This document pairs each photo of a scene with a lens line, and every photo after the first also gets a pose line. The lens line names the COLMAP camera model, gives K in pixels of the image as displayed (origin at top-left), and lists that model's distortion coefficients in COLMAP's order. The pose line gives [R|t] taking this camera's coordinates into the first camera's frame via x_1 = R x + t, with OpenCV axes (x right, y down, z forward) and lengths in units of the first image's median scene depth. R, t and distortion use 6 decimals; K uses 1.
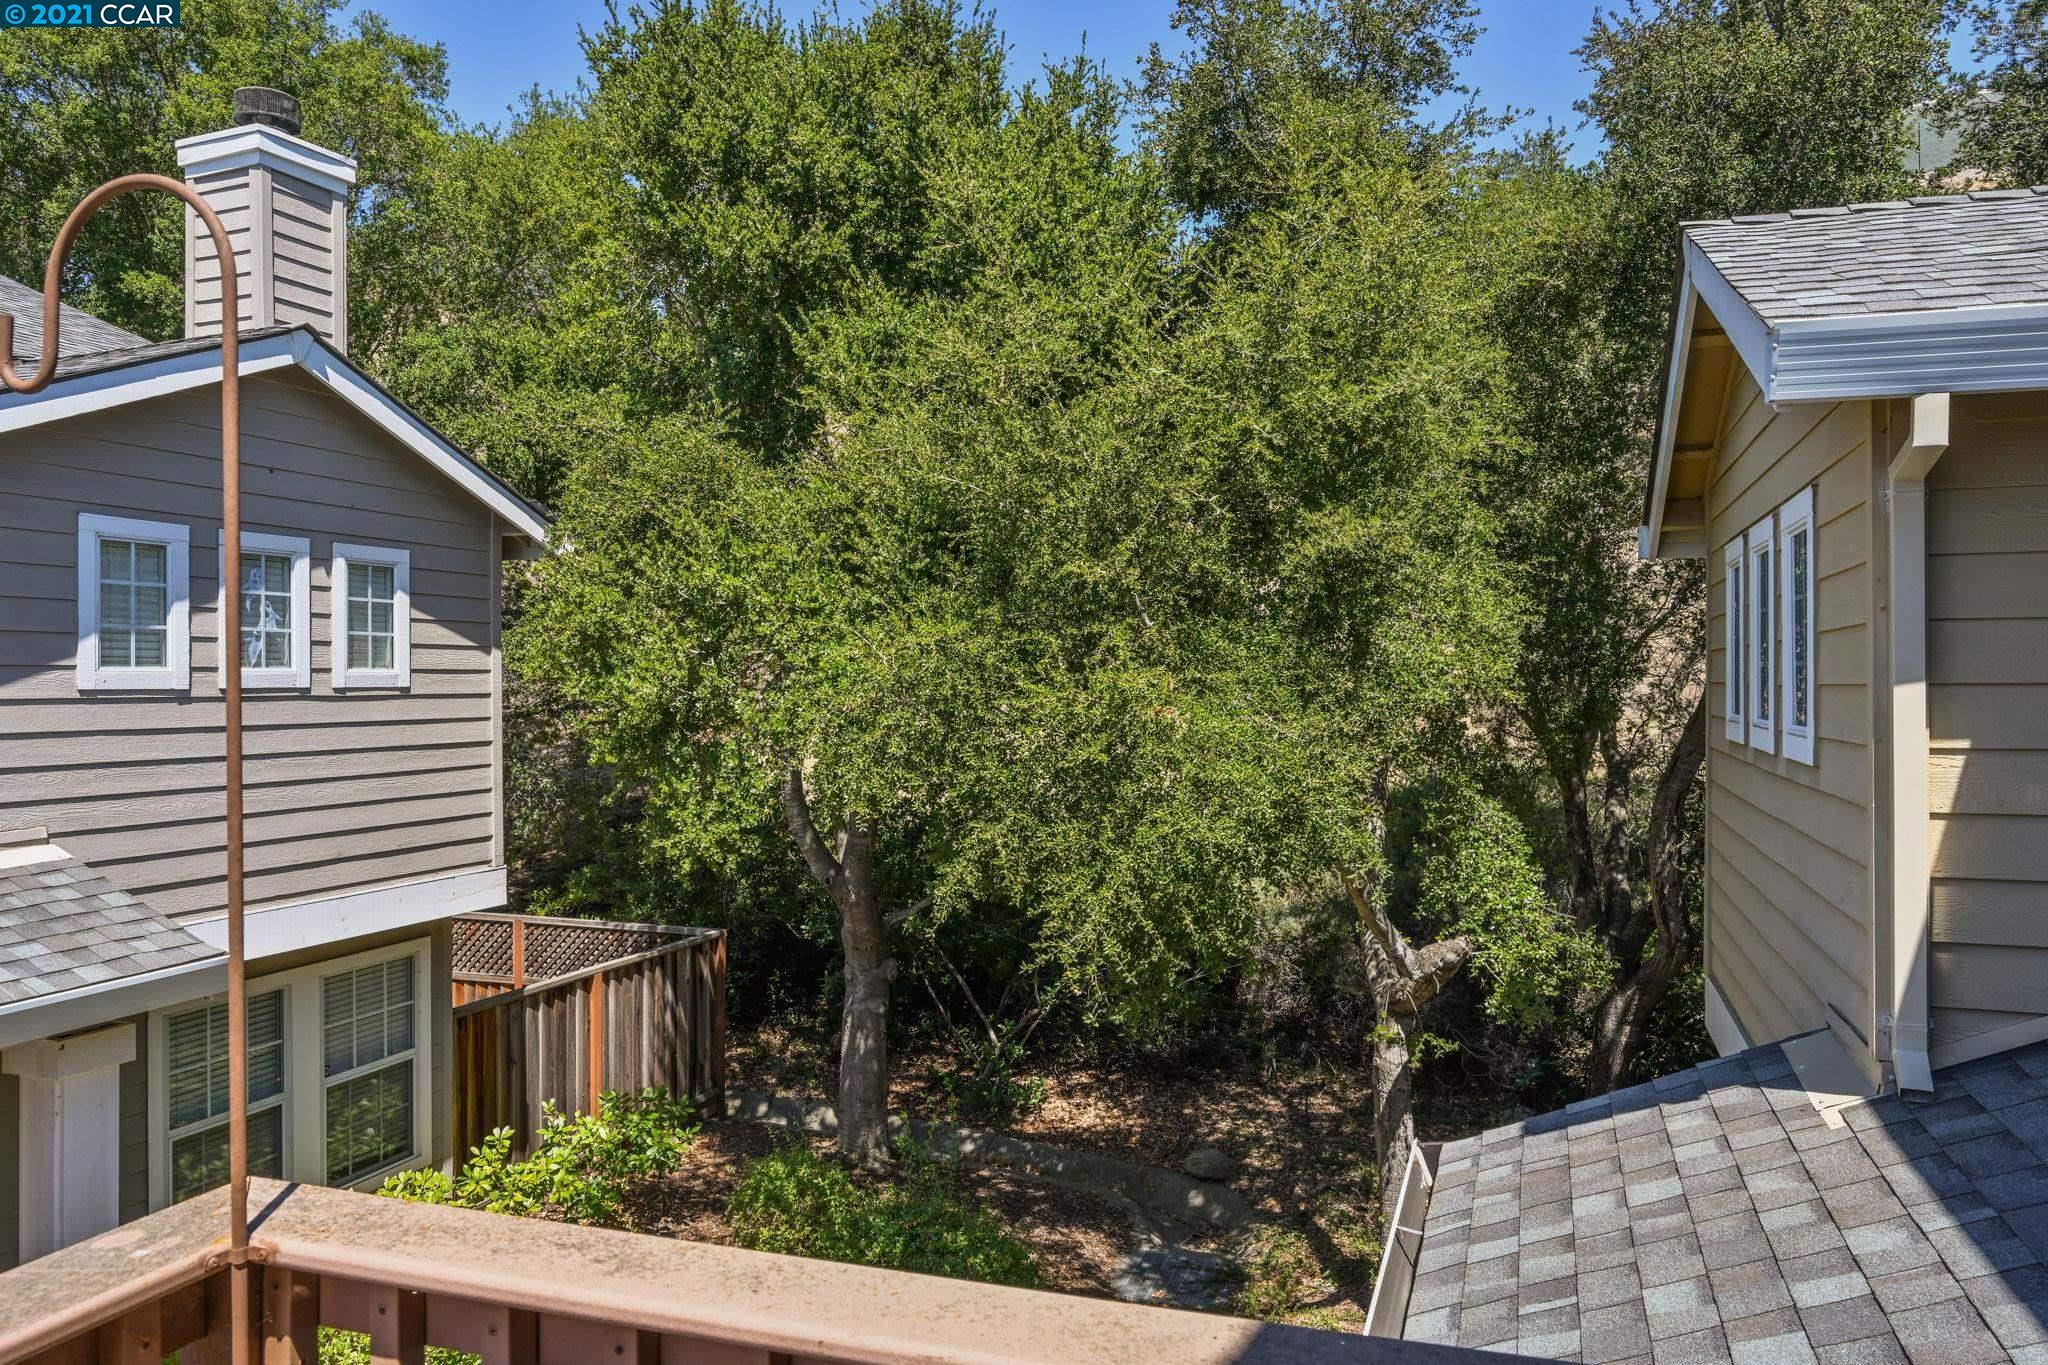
lens RADIAL K [[1452.1, 0, 1025.2], [0, 1452.1, 700.3], [0, 0, 1]] dist [0.003909, 0.001753]
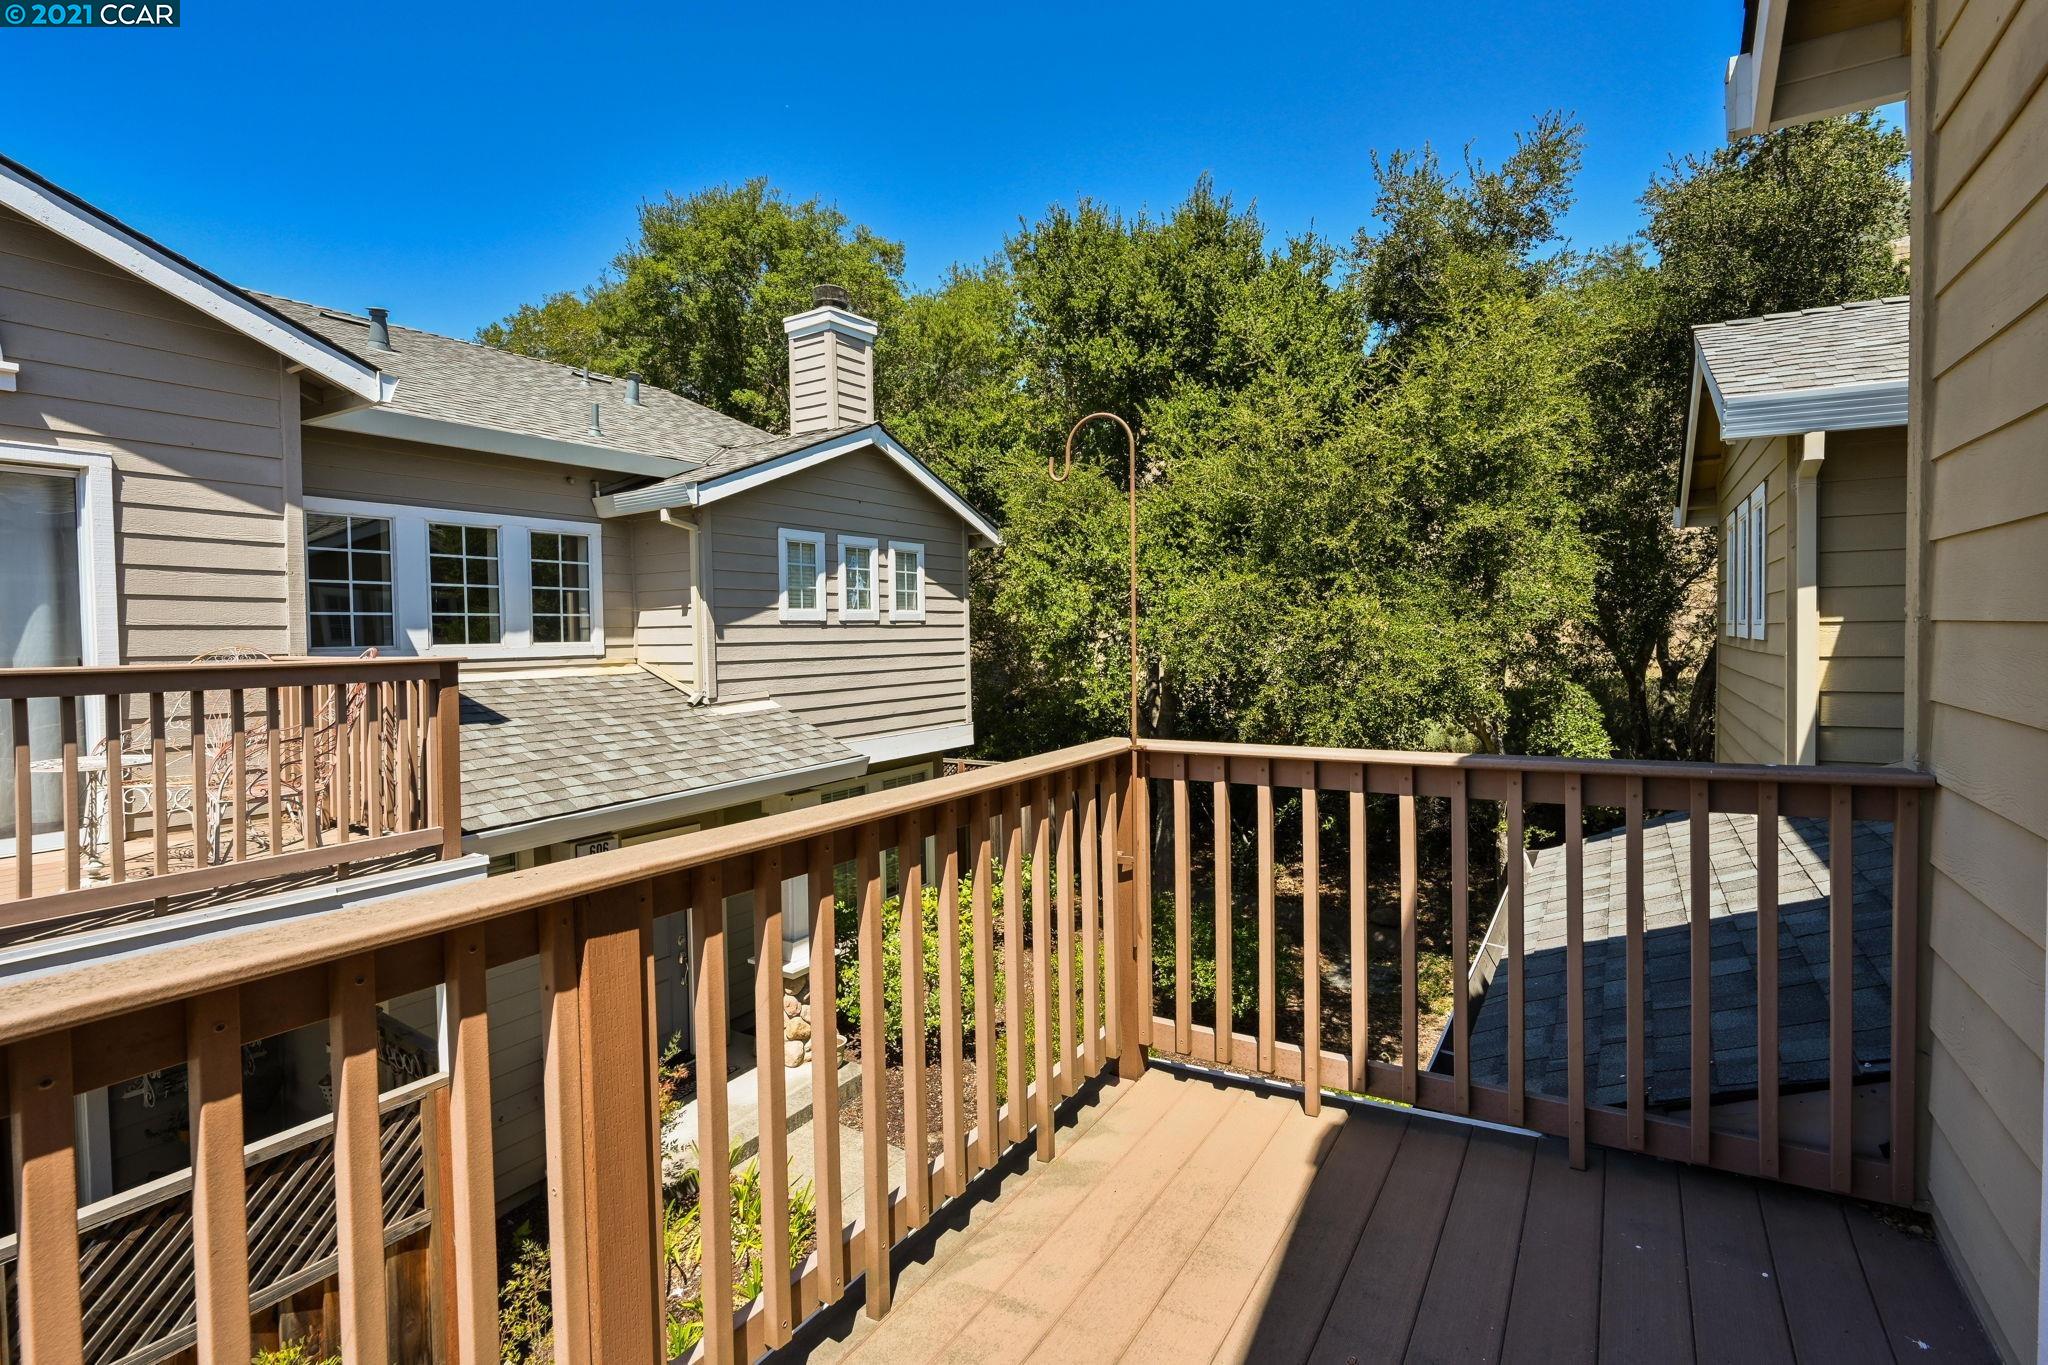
lens RADIAL K [[1046.7, 0, 1024.0], [0, 1046.7, 682.5], [0, 0, 1]] dist [-0.003806, -0.001295]
pose [[0.982878, -0.002557, -0.184240, -0.070538], [0.007756, 0.999592, 0.027505, 0.034661], [0.184095, -0.028463, 0.982496, -0.264880]]
